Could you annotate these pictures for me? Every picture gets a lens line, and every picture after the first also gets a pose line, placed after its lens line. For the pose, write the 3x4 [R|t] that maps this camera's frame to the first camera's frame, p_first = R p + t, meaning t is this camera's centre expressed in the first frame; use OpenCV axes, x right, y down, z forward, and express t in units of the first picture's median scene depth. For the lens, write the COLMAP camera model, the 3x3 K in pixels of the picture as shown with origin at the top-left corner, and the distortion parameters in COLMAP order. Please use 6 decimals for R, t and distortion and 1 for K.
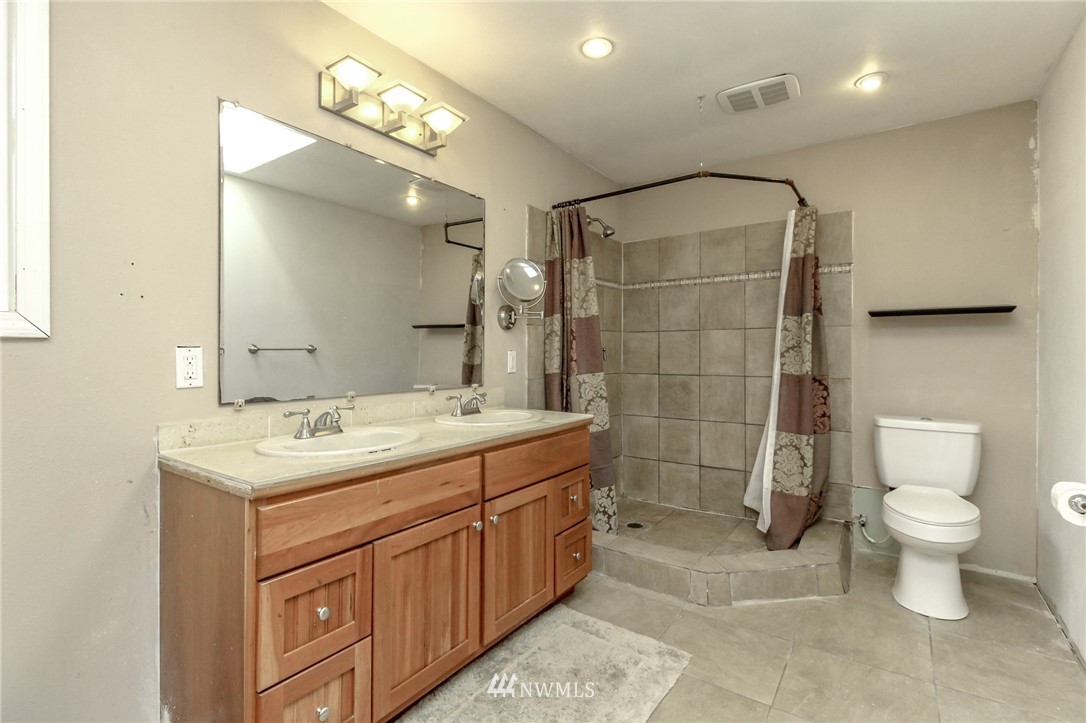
lens RADIAL K [[506.4, 0, 553.8], [0, 506.4, 353.7], [0, 0, 1]] dist [0.003863, -0.000472]
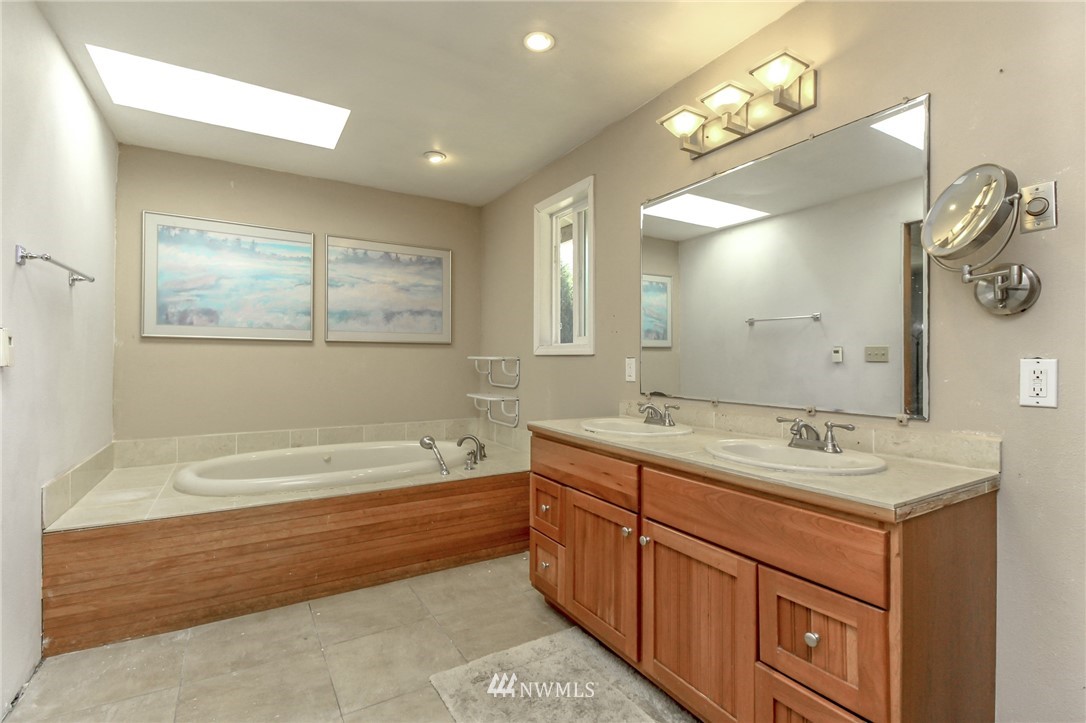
lens RADIAL K [[503.9, 0, 542.4], [0, 503.9, 359.1], [0, 0, 1]] dist [0.005852, -0.000329]
pose [[-0.425748, -0.009682, -0.904790, 0.672761], [-0.010541, 0.999928, -0.005740, 0.002606], [0.904781, 0.007093, -0.425819, 1.026230]]
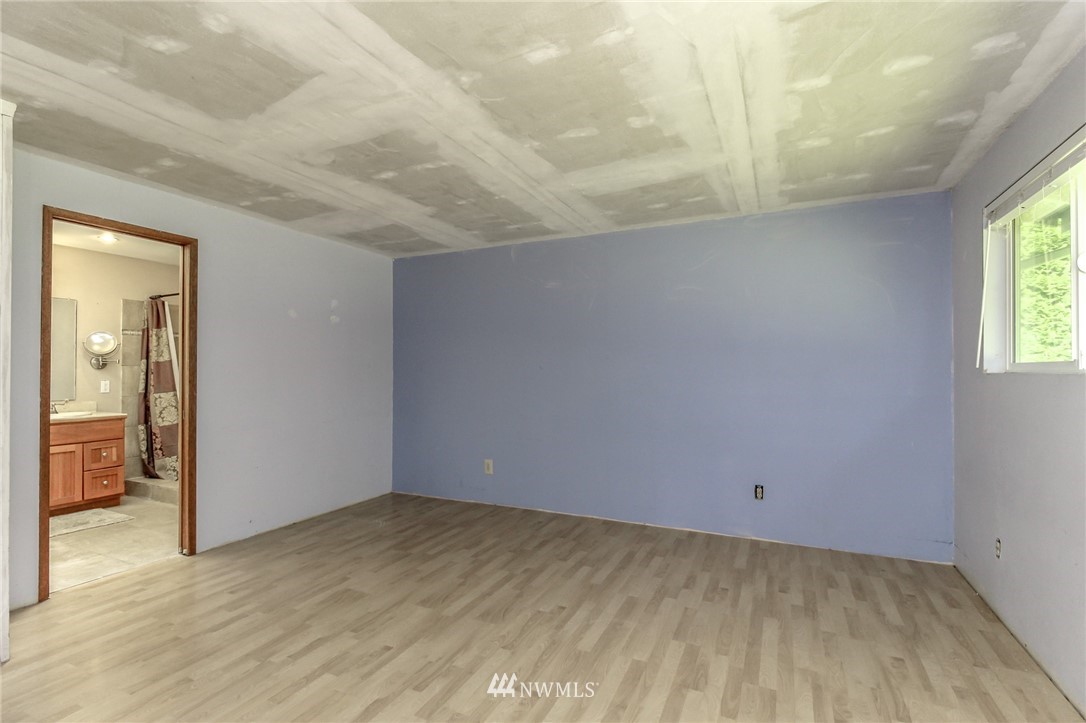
lens RADIAL K [[503.9, 0, 542.4], [0, 503.9, 359.1], [0, 0, 1]] dist [0.005852, -0.000329]
pose [[0.988905, -0.002629, 0.148525, 1.560955], [0.006247, 0.999695, -0.023897, -0.039015], [-0.148416, 0.024560, 0.988620, -1.347013]]
